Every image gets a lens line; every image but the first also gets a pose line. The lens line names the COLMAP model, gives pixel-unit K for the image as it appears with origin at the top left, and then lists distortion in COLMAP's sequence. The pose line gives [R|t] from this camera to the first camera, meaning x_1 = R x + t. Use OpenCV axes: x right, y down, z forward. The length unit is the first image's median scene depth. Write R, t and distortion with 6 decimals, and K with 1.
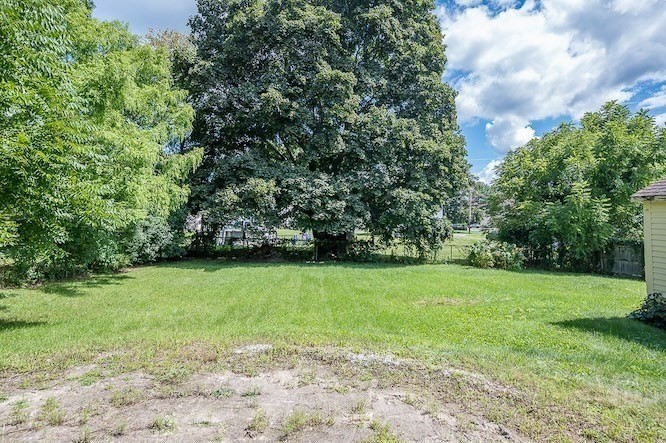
lens RADIAL K [[379.6, 0, 333.0], [0, 379.6, 221.5], [0, 0, 1]] dist [-0.002814, -0.000347]
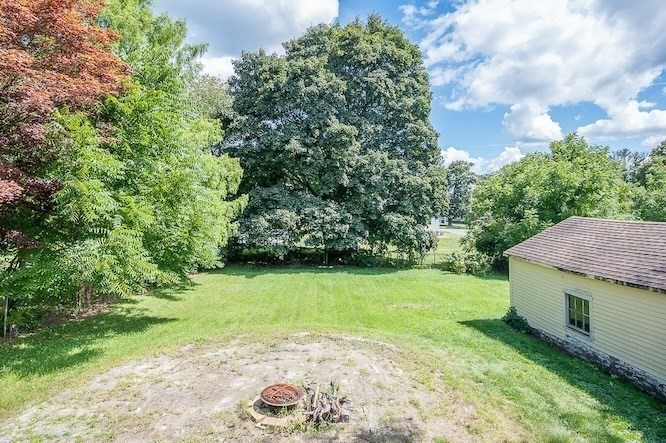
lens RADIAL K [[379.6, 0, 333.0], [0, 379.6, 221.5], [0, 0, 1]] dist [-0.002814, -0.000347]
pose [[0.999756, 0.003474, -0.021830, 0.006296], [-0.002784, 0.999498, 0.031550, -0.102686], [0.021929, -0.031481, 0.999264, -0.311055]]
